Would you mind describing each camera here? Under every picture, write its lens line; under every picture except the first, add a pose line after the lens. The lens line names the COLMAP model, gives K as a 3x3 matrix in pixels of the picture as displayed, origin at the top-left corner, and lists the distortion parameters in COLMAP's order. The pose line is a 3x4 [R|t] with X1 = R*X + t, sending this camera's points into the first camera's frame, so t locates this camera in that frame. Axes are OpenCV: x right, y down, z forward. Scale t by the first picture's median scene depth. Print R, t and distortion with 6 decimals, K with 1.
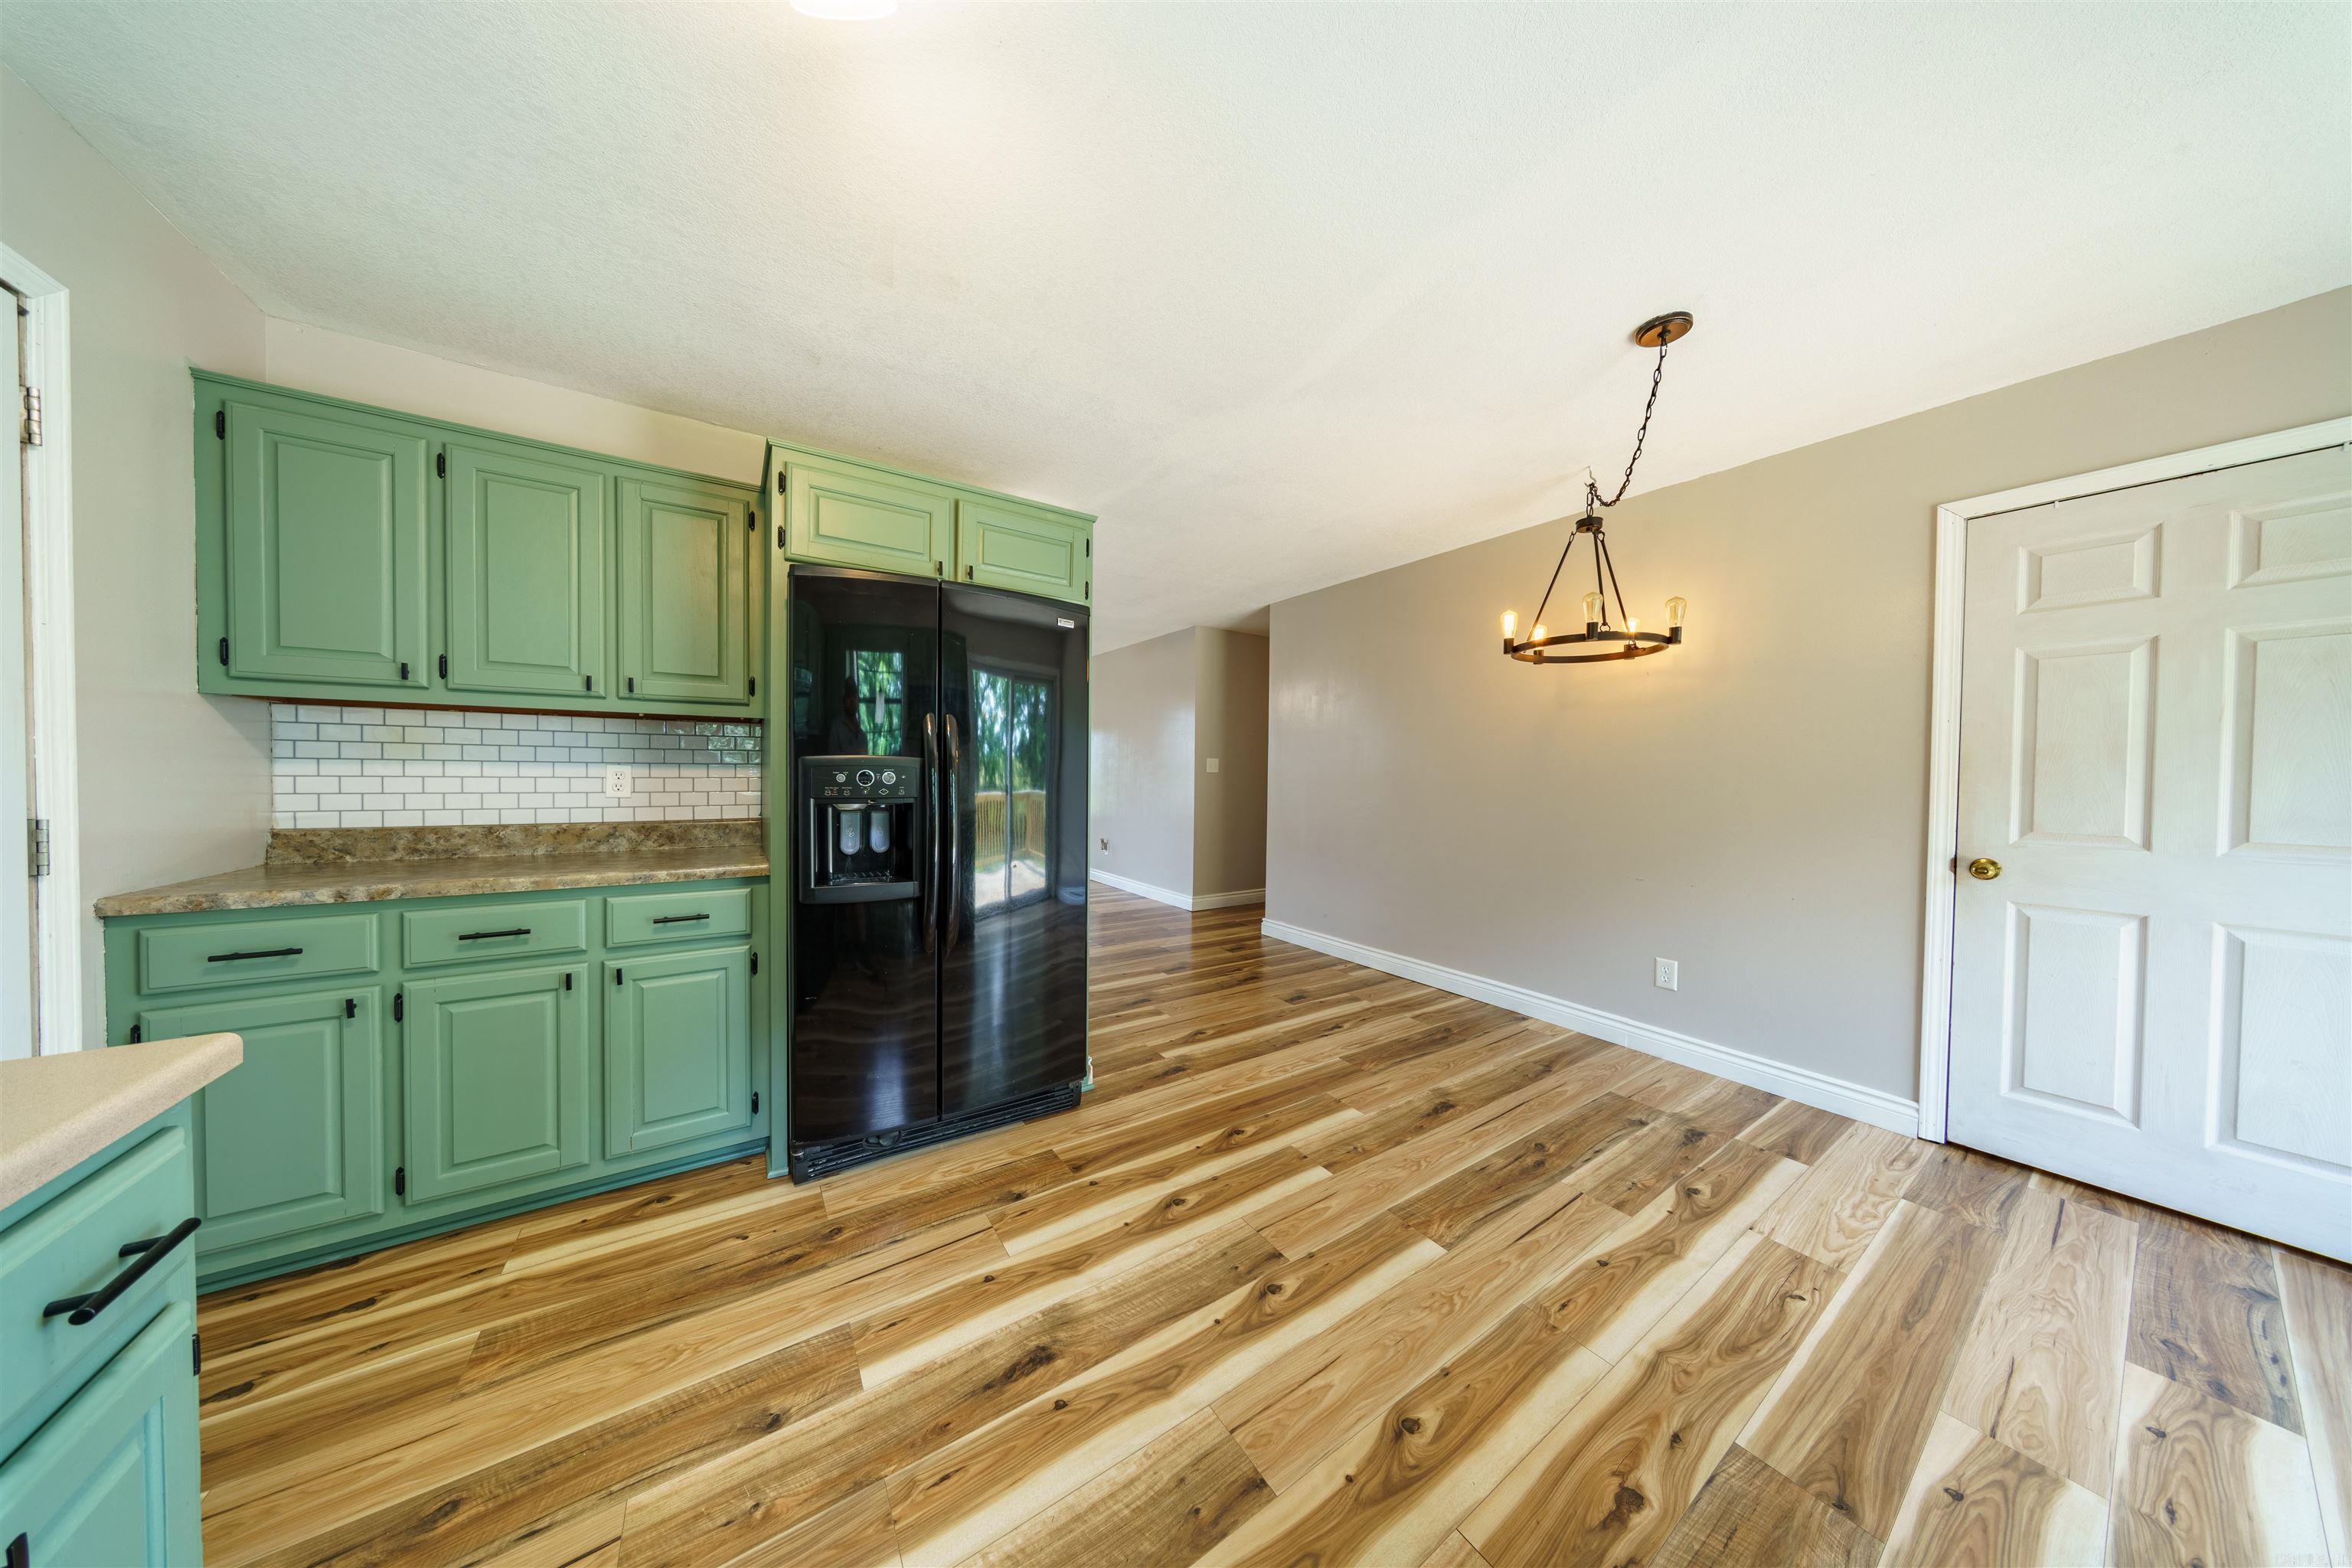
lens RADIAL K [[673.7, 0, 1176.0], [0, 673.7, 784.0], [0, 0, 1]] dist [0.000077, 0.000009]
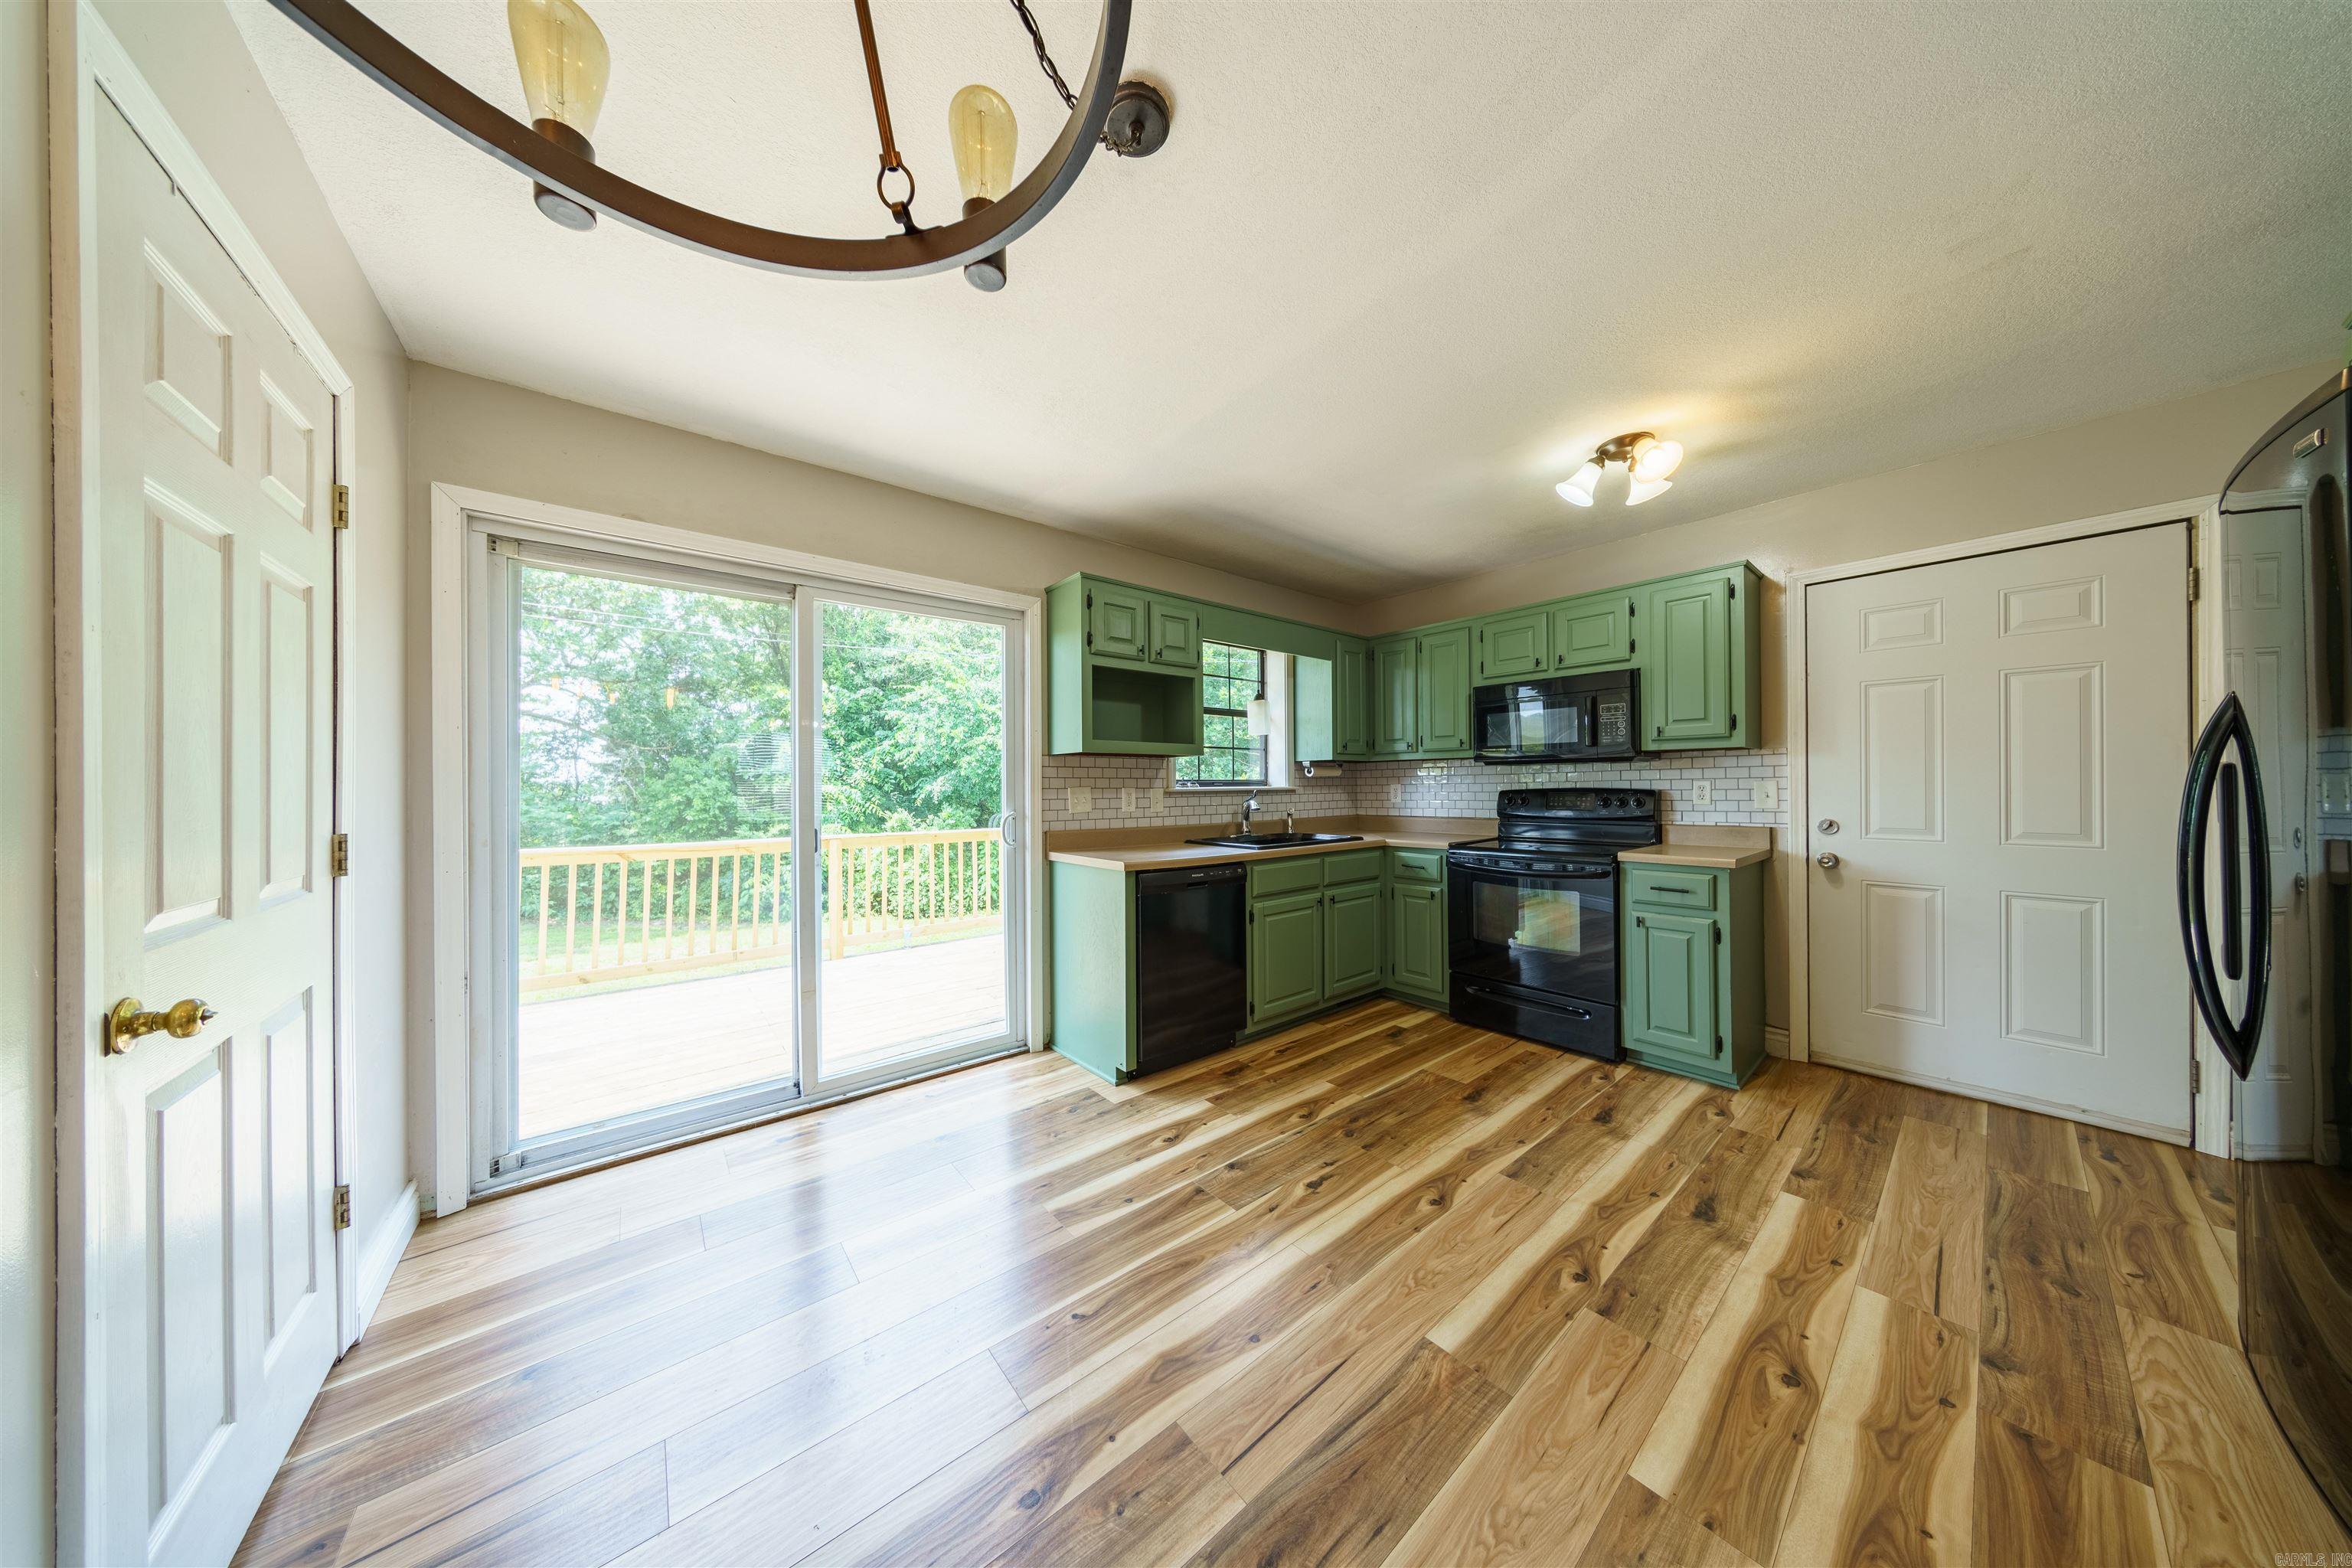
lens RADIAL K [[673.7, 0, 1176.0], [0, 673.7, 784.0], [0, 0, 1]] dist [0.000077, 0.000009]
pose [[-0.995411, -0.004878, -0.095566, 0.924871], [-0.005934, 0.999924, 0.010774, -0.027503], [0.095506, 0.011292, -0.995365, 2.087456]]
